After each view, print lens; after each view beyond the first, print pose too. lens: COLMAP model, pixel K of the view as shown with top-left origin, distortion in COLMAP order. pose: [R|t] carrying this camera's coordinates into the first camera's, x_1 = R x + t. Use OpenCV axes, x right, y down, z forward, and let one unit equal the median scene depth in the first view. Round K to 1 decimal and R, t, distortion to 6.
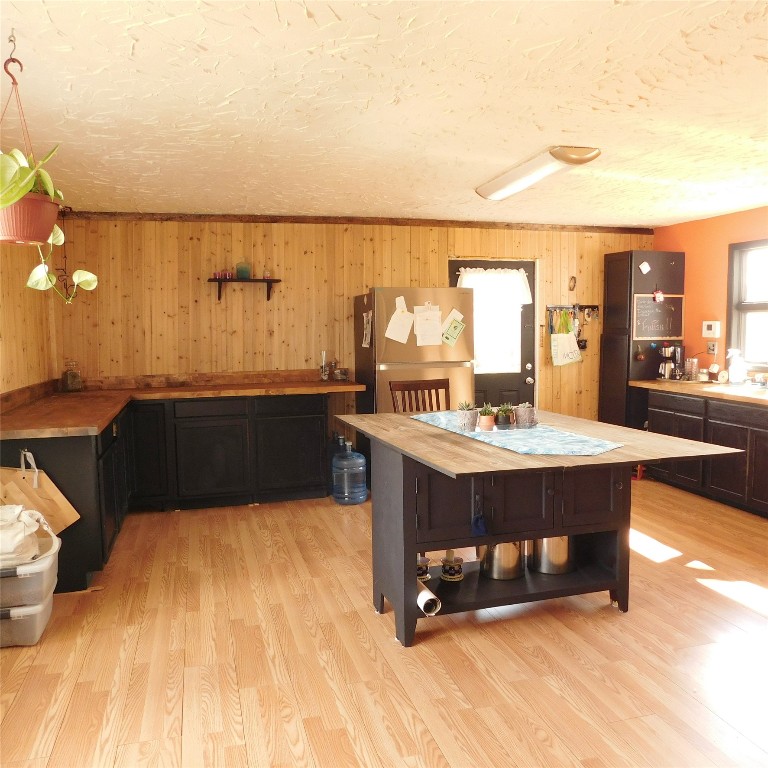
lens RADIAL K [[701.0, 0, 374.2], [0, 701.0, 382.3], [0, 0, 1]] dist [-0.092502, 0.101901]
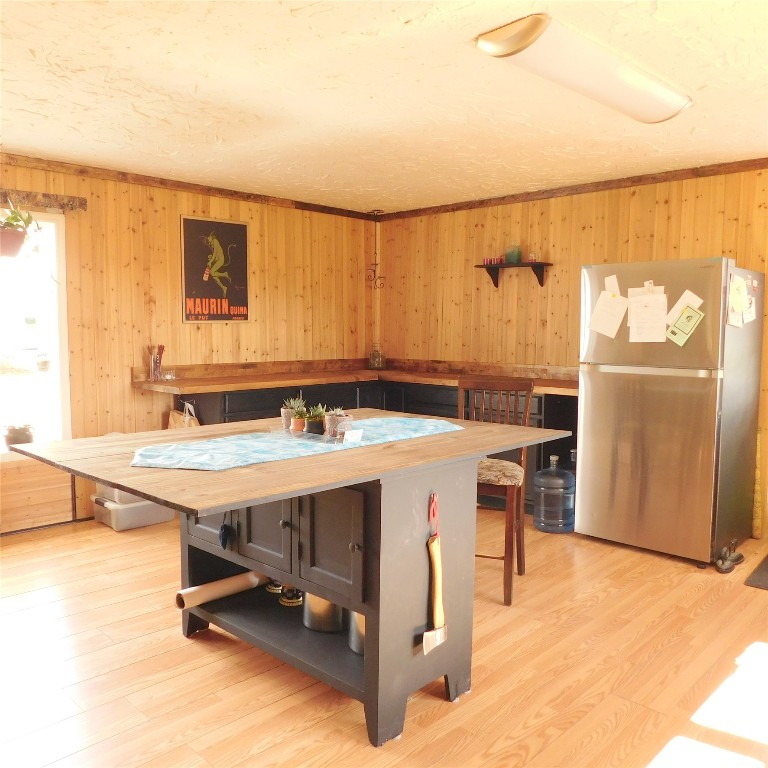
lens RADIAL K [[685.5, 0, 358.5], [0, 685.5, 380.2], [0, 0, 1]] dist [-0.033646, 0.013076]
pose [[0.494757, 0.086623, -0.864704, 0.498732], [-0.083583, 0.995150, 0.051867, -0.023693], [0.865003, 0.046613, 0.499597, 0.367973]]
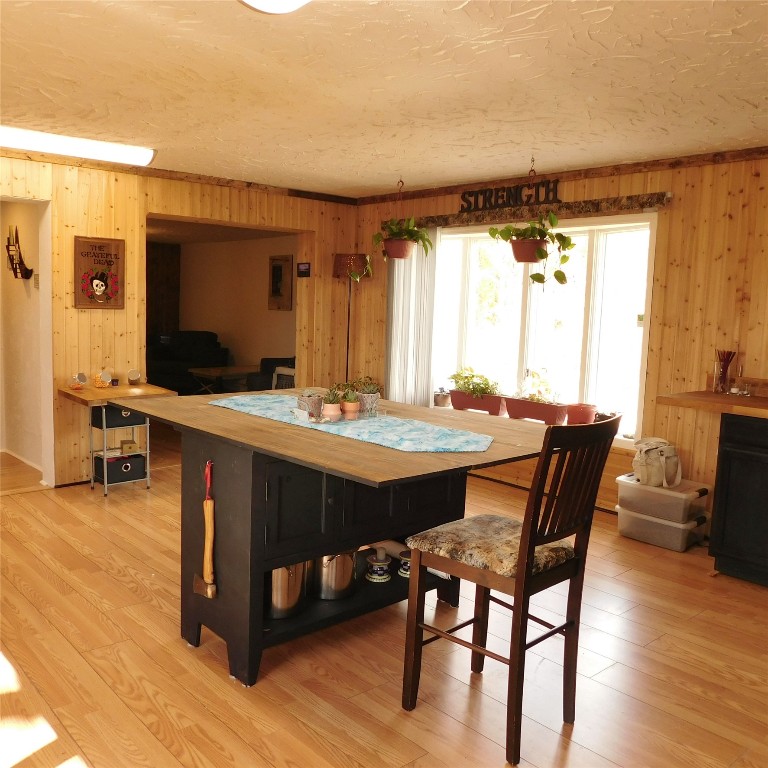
lens RADIAL K [[713.1, 0, 394.1], [0, 713.1, 383.1], [0, 0, 1]] dist [-0.050315, 0.028939]
pose [[-0.881961, 0.035396, -0.469991, 0.303502], [-0.061144, 0.980157, 0.188558, -0.082992], [0.467339, 0.195038, -0.862296, 1.013637]]
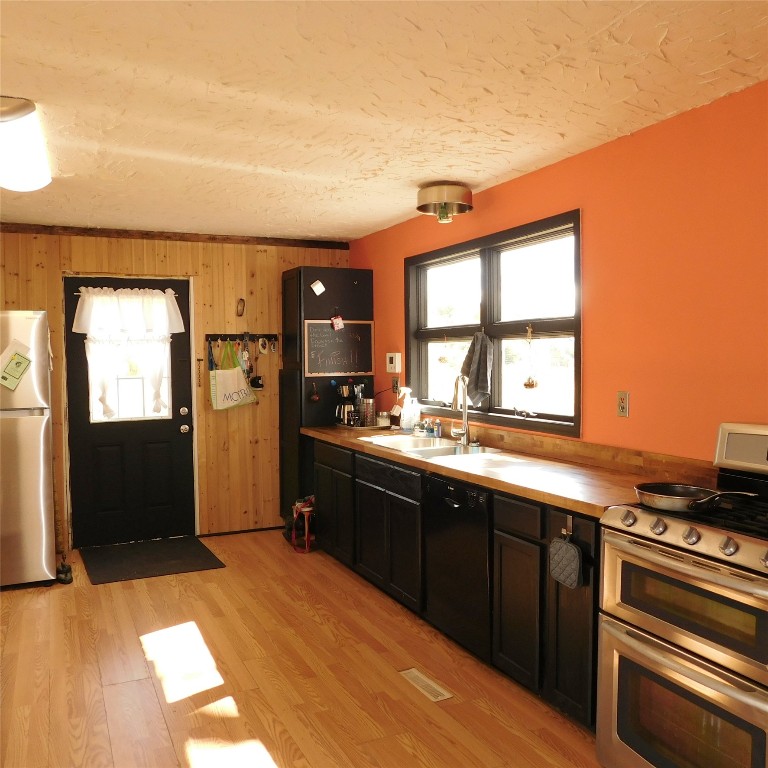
lens RADIAL K [[713.1, 0, 394.1], [0, 713.1, 383.1], [0, 0, 1]] dist [-0.050315, 0.028939]
pose [[0.984517, -0.010469, 0.174978, 0.354756], [0.018710, 0.998788, -0.045515, -0.014801], [-0.174290, 0.048085, 0.983520, 0.177895]]
